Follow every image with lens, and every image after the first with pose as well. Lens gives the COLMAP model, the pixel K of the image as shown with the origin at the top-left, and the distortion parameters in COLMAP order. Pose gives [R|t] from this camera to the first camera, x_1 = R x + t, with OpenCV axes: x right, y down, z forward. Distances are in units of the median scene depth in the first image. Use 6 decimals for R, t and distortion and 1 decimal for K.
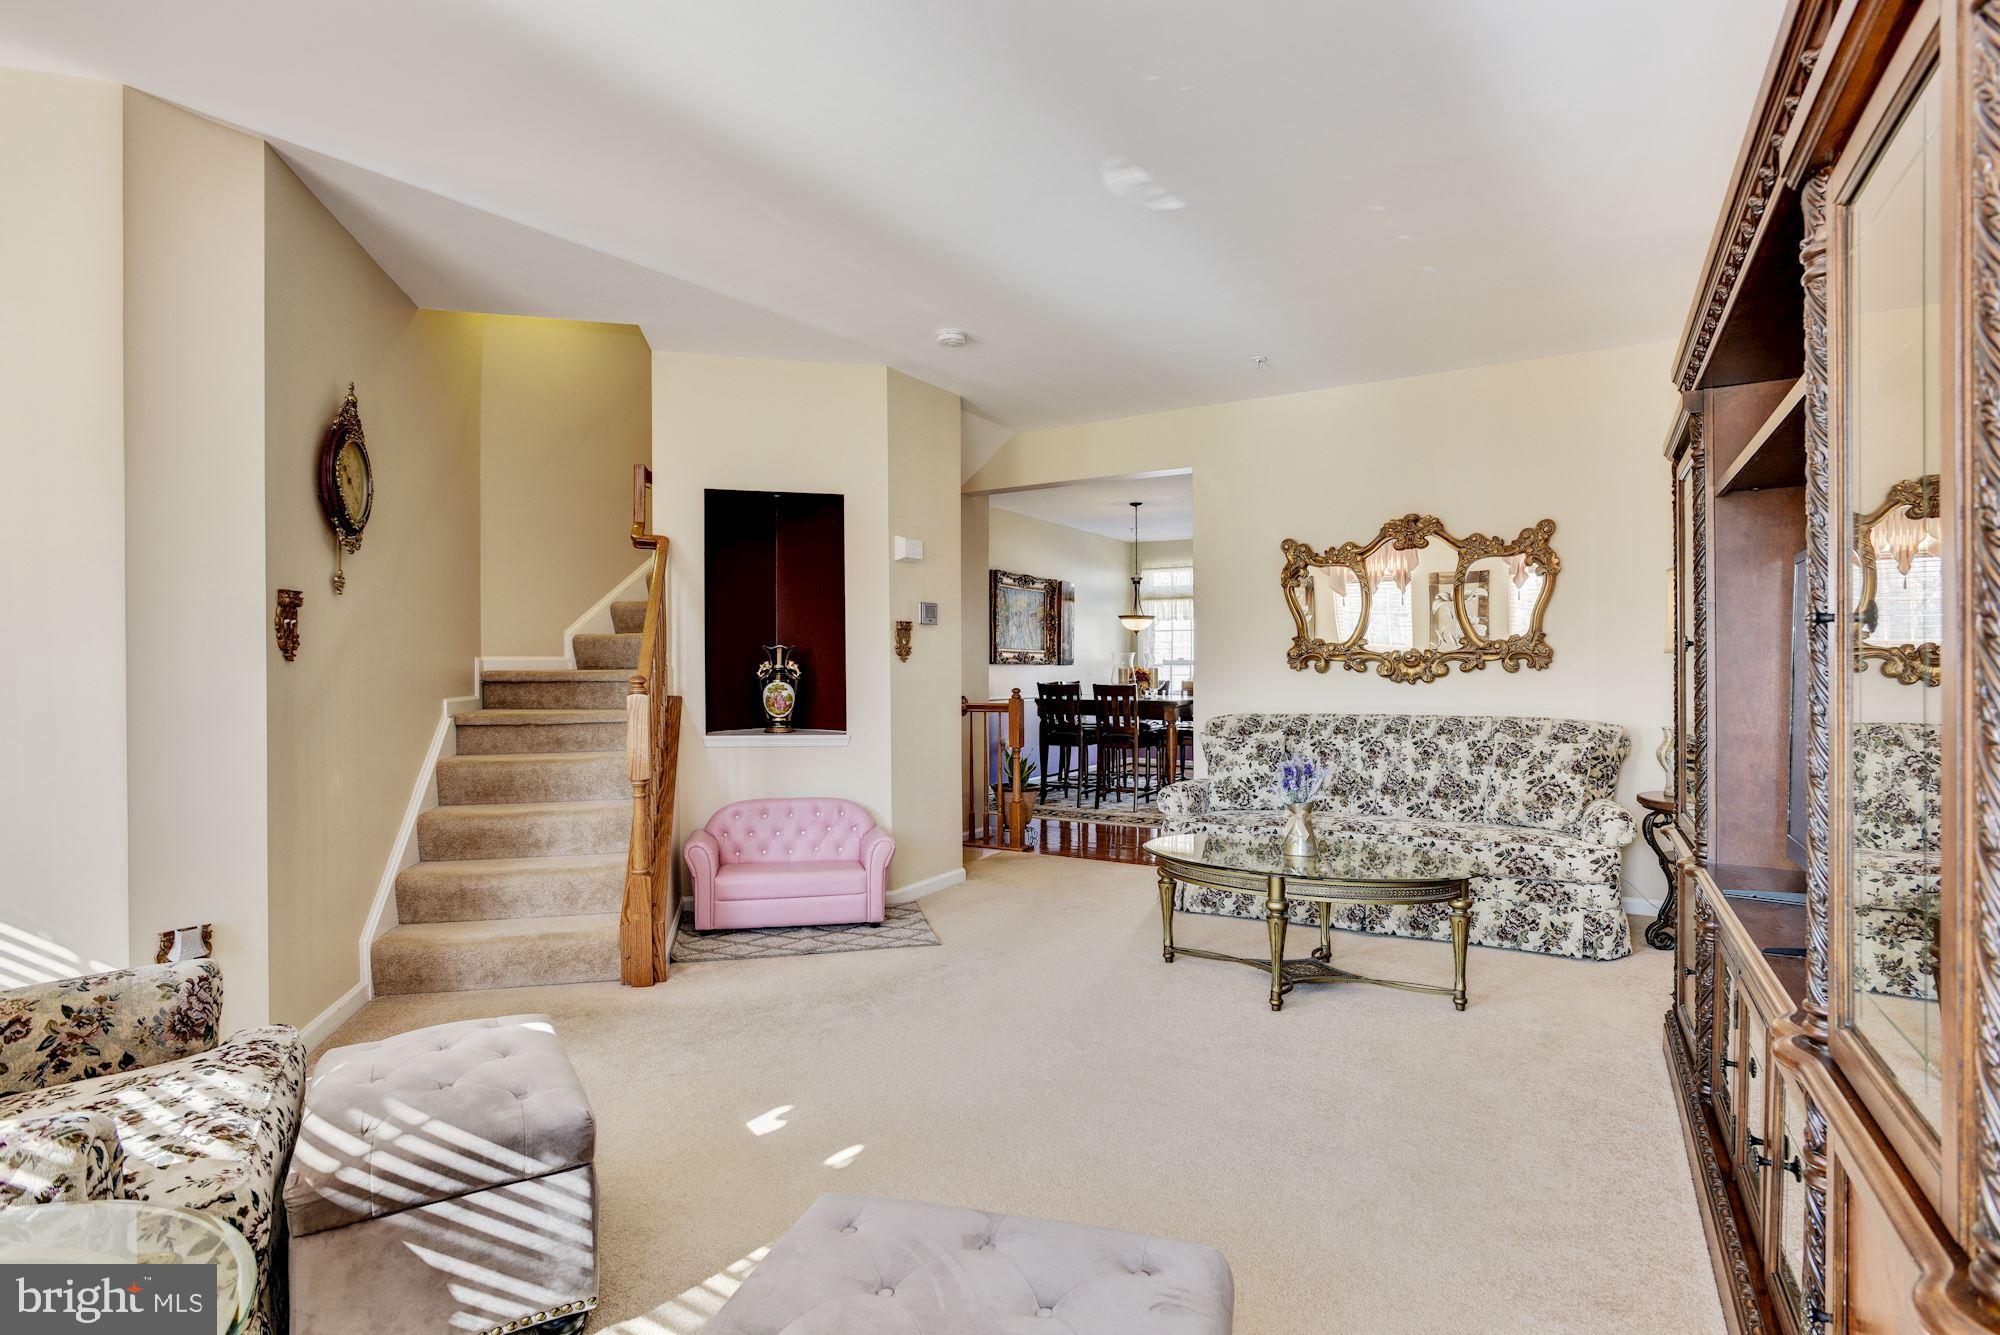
lens RADIAL K [[972.4, 0, 992.8], [0, 972.4, 670.4], [0, 0, 1]] dist [-0.050607, 0.023305]
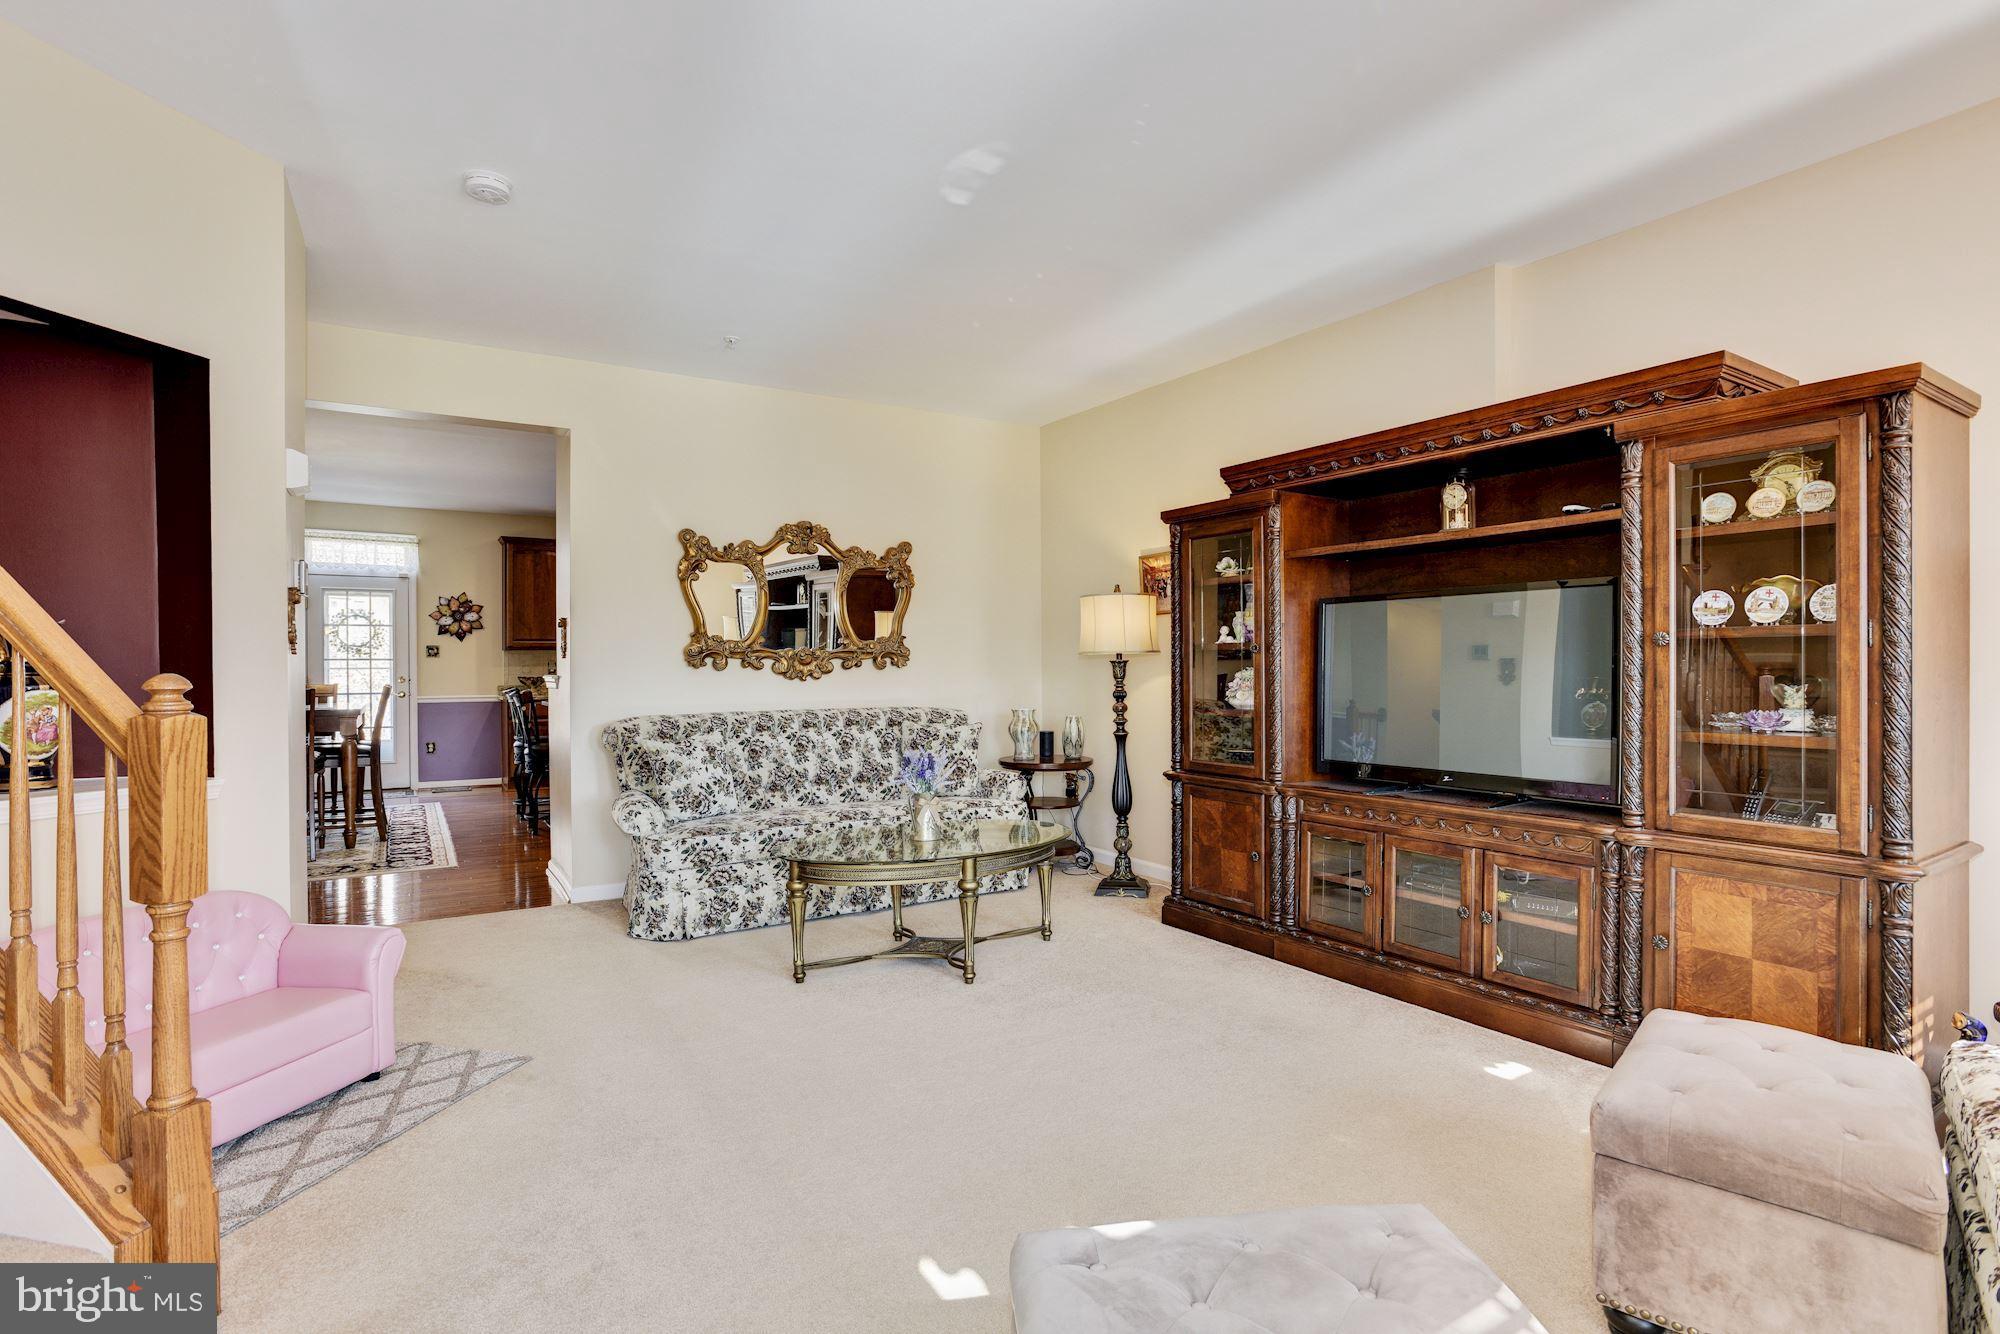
lens RADIAL K [[972.4, 0, 1019.3], [0, 972.4, 656.7], [0, 0, 1]] dist [-0.050607, 0.023305]
pose [[0.431662, 0.019234, 0.901831, -0.427468], [0.008447, 0.999643, -0.025364, 0.016645], [-0.901996, 0.018566, 0.431345, 0.325543]]
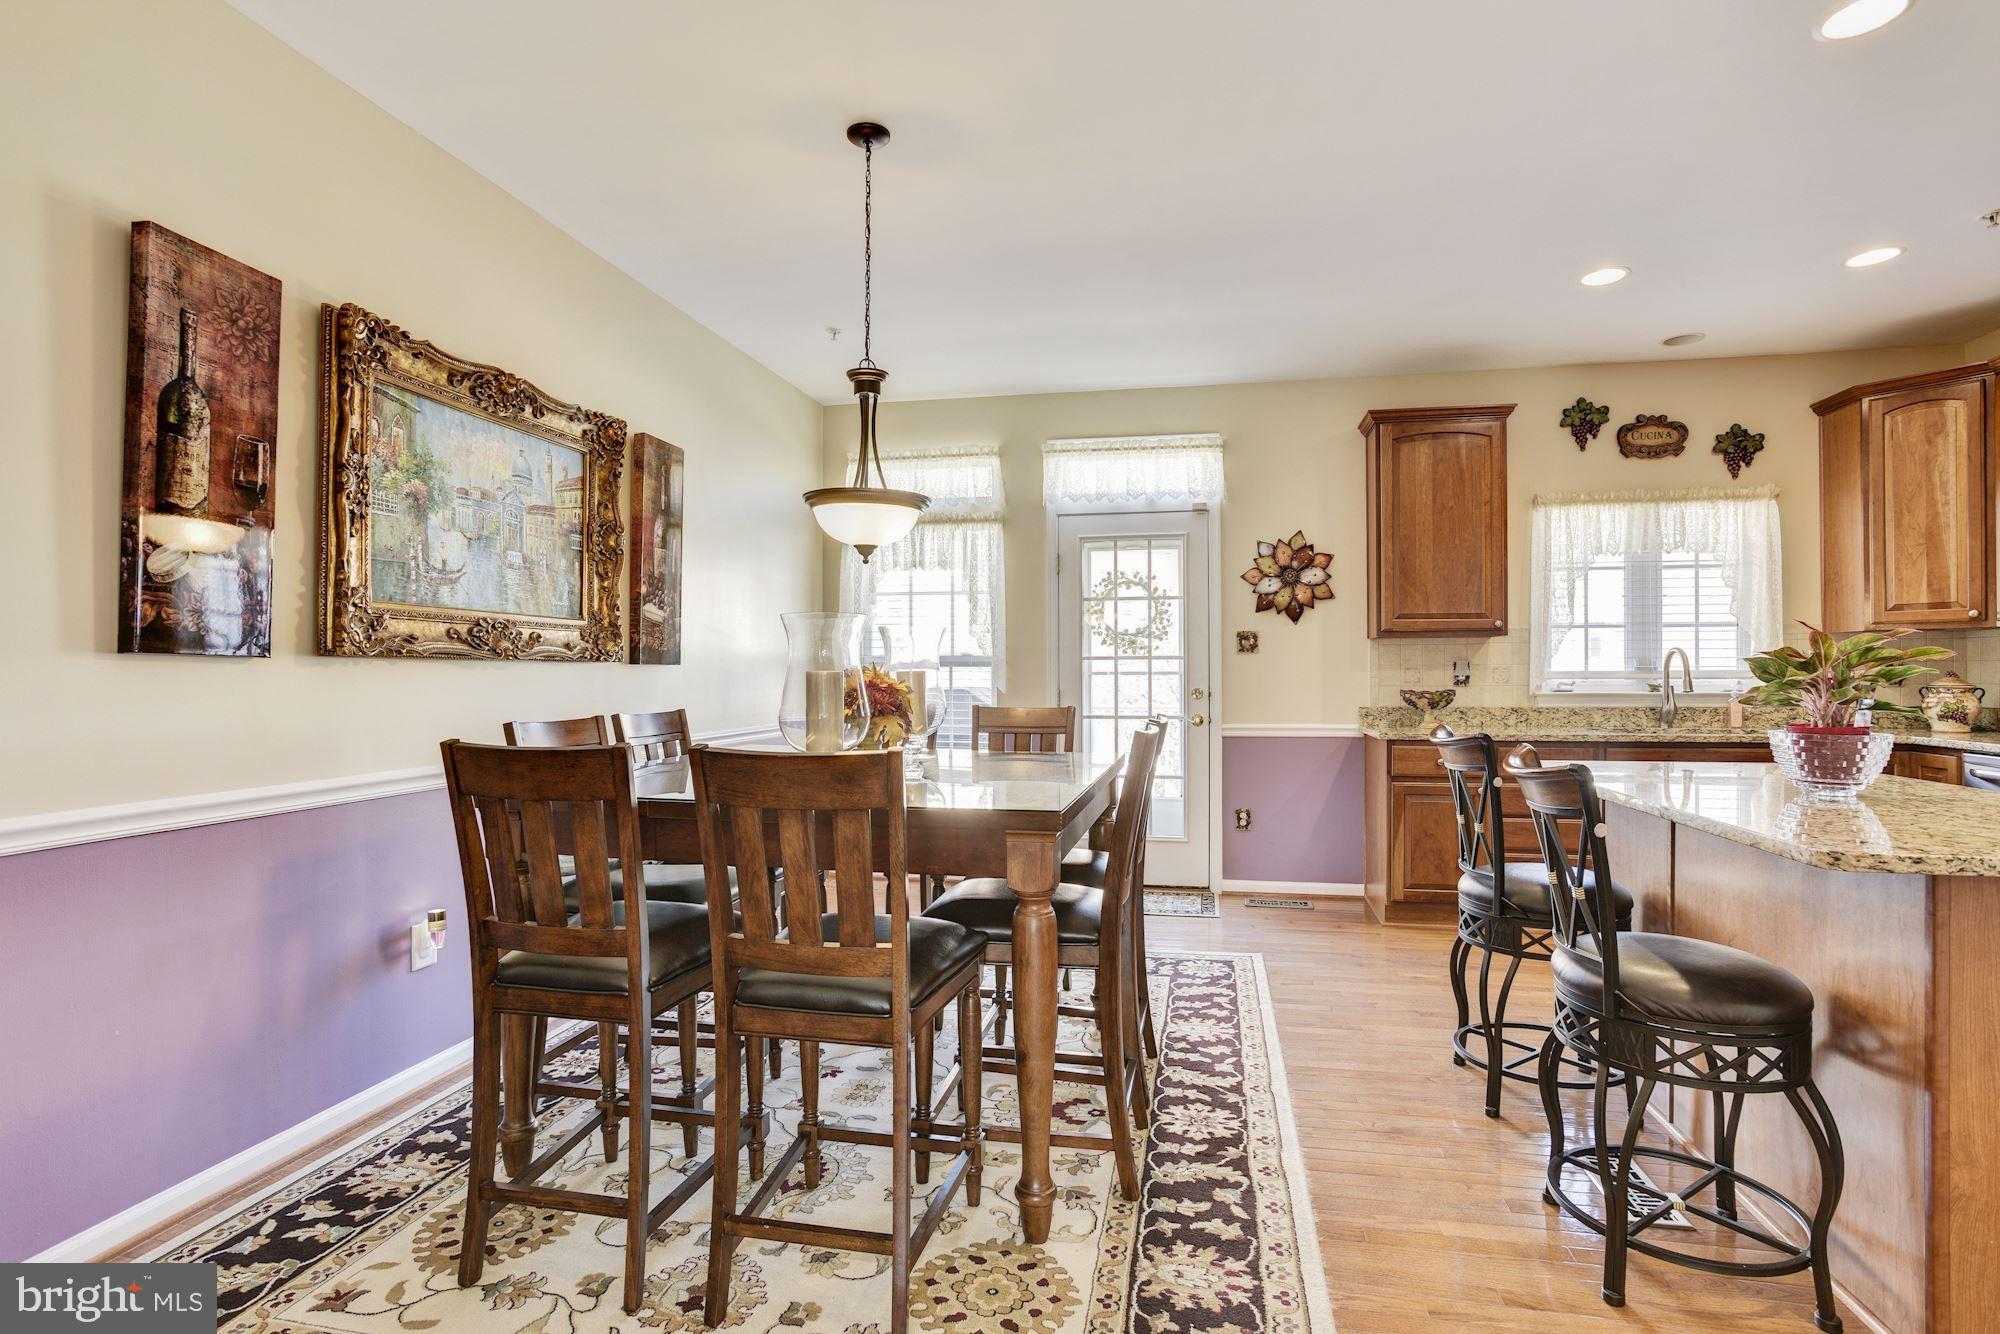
lens RADIAL K [[972.4, 0, 997.0], [0, 972.4, 670.3], [0, 0, 1]] dist [-0.050607, 0.023305]
pose [[0.948757, 0.017084, 0.315546, 0.166274], [-0.011567, 0.999746, -0.019350, 0.002431], [-0.315796, 0.014709, 0.948713, 1.241008]]
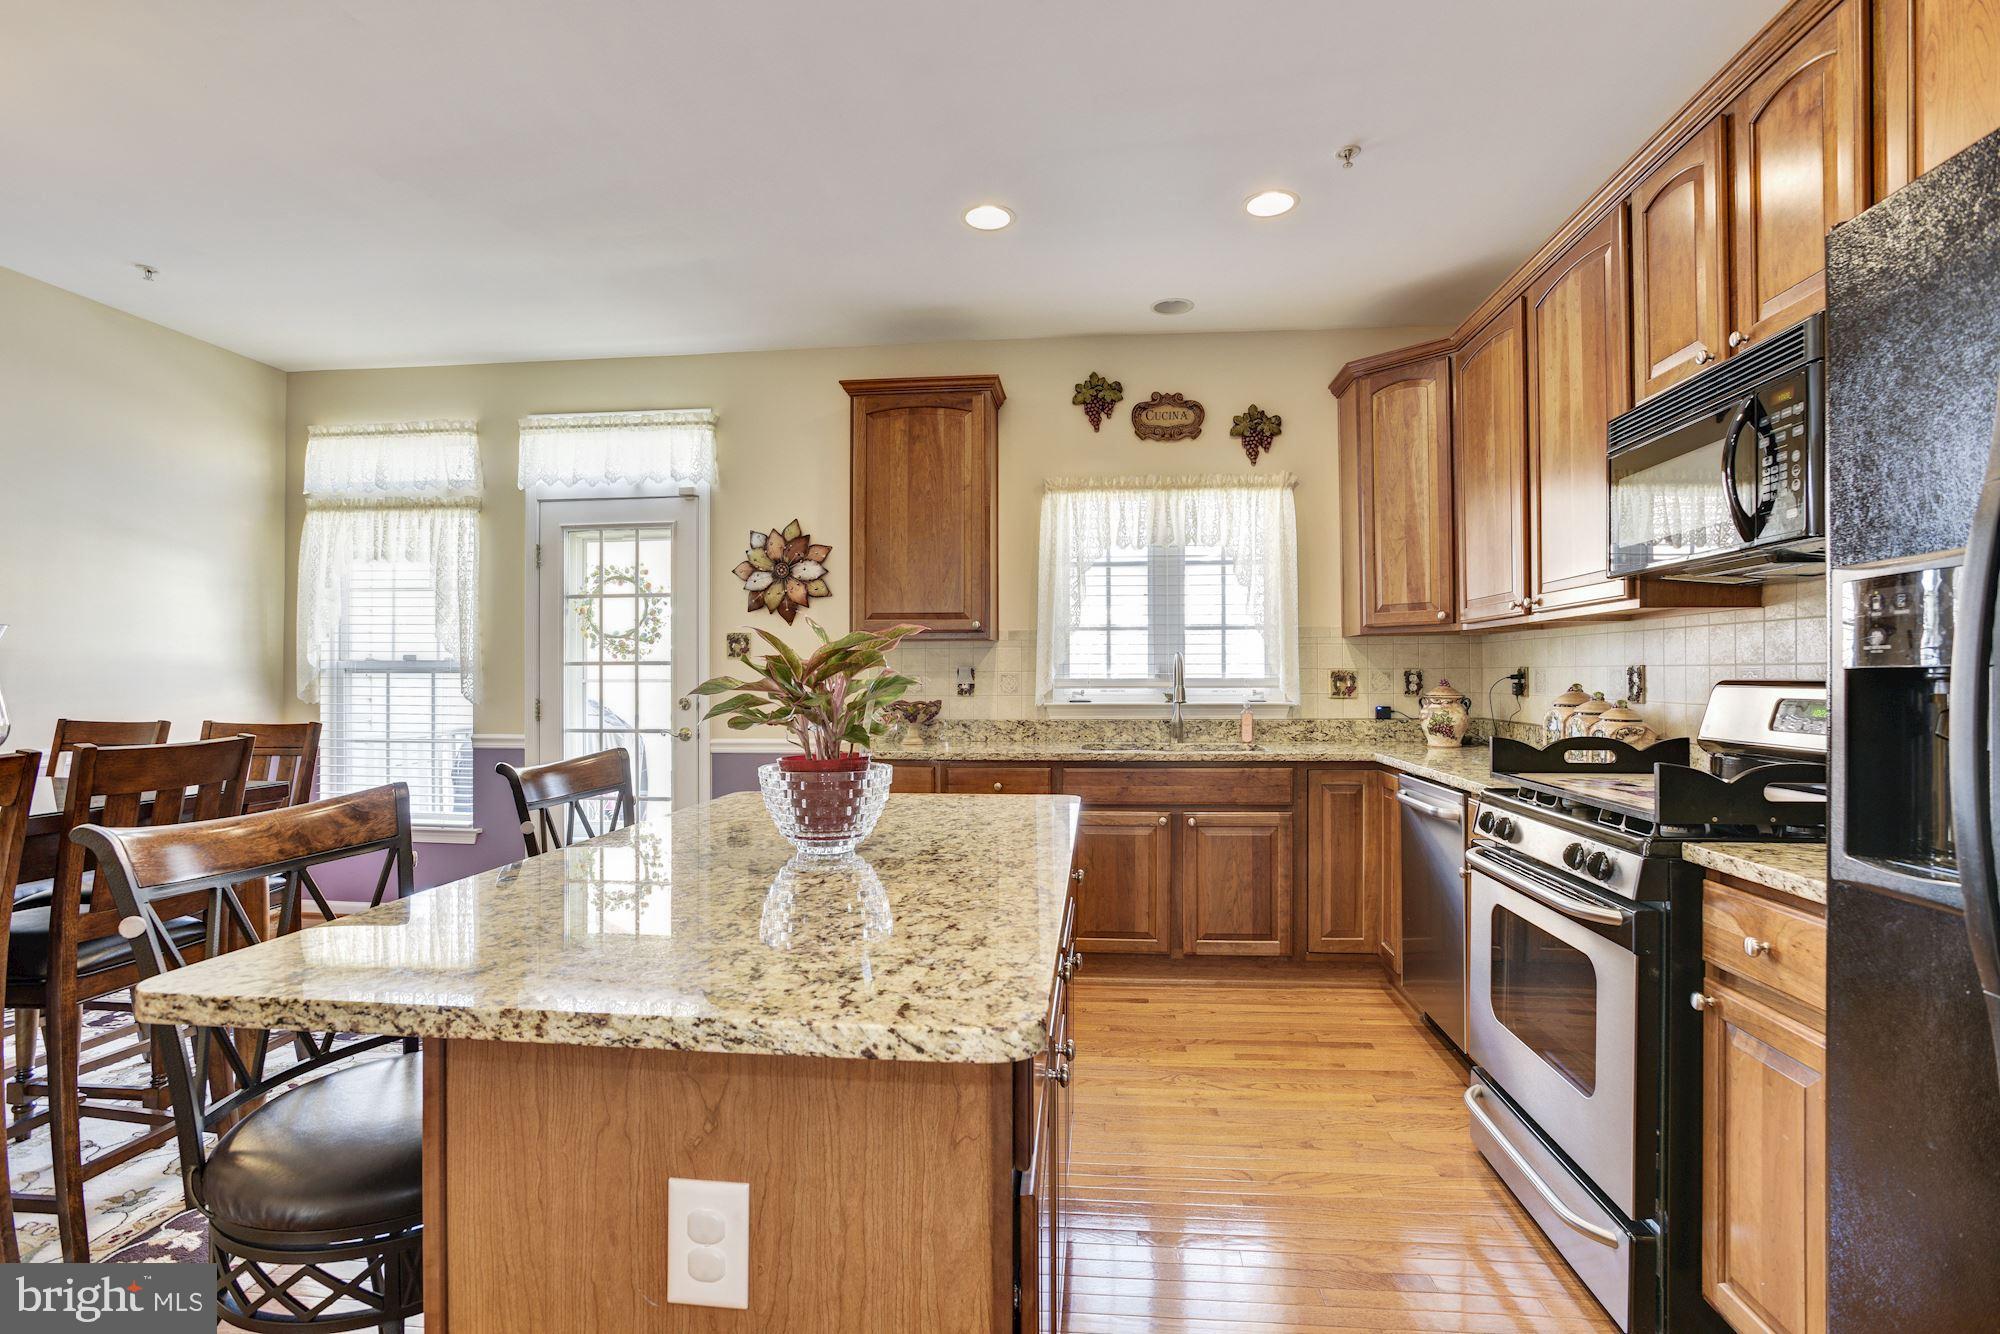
lens RADIAL K [[972.4, 0, 999.7], [0, 972.4, 669.9], [0, 0, 1]] dist [-0.050607, 0.023305]
pose [[0.911918, 0.019174, 0.409924, 0.582222], [-0.009000, 0.999602, -0.026735, -0.005962], [-0.410274, 0.020691, 0.911728, 1.210582]]
